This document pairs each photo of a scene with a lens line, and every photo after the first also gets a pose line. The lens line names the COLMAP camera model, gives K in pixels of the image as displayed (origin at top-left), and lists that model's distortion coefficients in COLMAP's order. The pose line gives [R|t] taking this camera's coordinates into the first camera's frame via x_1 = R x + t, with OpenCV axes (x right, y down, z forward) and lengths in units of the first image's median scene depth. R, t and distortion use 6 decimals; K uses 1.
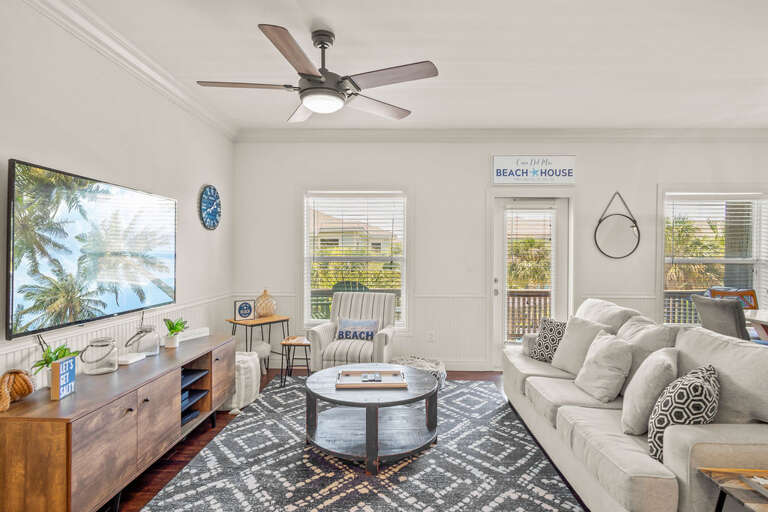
lens RADIAL K [[422.8, 0, 383.6], [0, 422.8, 257.1], [0, 0, 1]] dist [-0.015802, 0.009922]
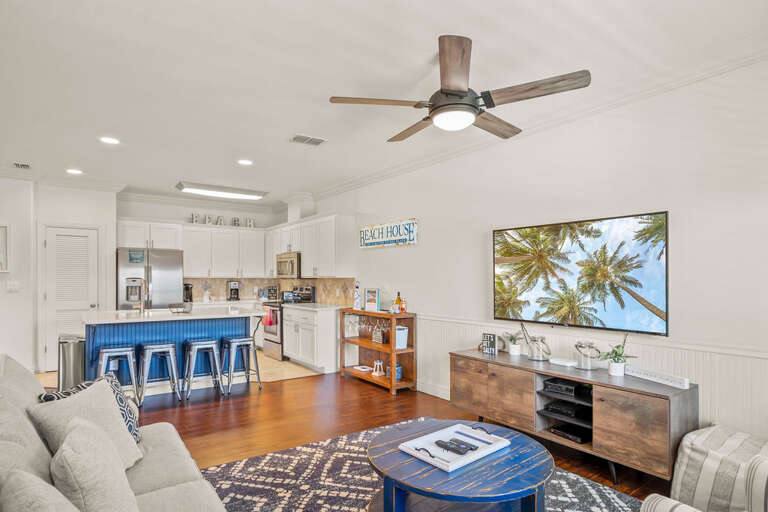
lens RADIAL K [[422.8, 0, 379.3], [0, 422.8, 287.8], [0, 0, 1]] dist [-0.015802, 0.009922]
pose [[-0.793070, 0.009075, -0.609063, 0.361269], [-0.009907, 0.999565, 0.027793, -0.002411], [0.609050, 0.028076, -0.792635, 1.044609]]
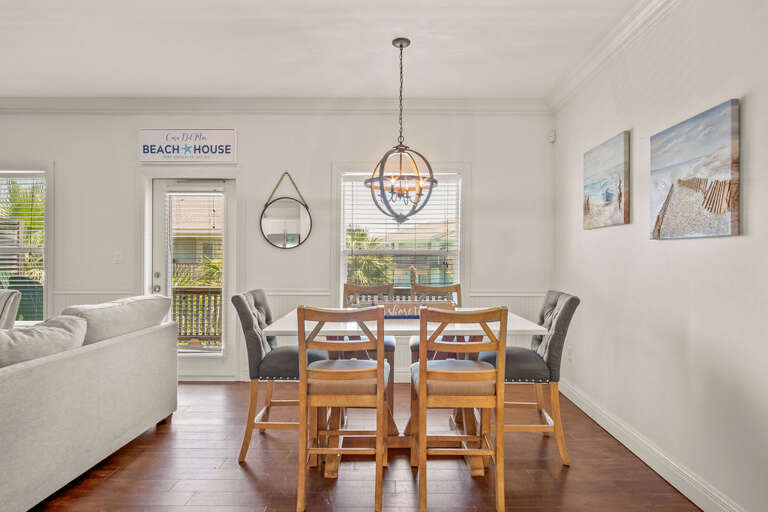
lens RADIAL K [[422.8, 0, 390.8], [0, 422.8, 257.1], [0, 0, 1]] dist [-0.015802, 0.009922]
pose [[0.999827, -0.000260, 0.018588, 0.842501], [0.000309, 0.999997, -0.002604, 0.025030], [-0.018587, 0.002609, 0.999824, 0.147692]]
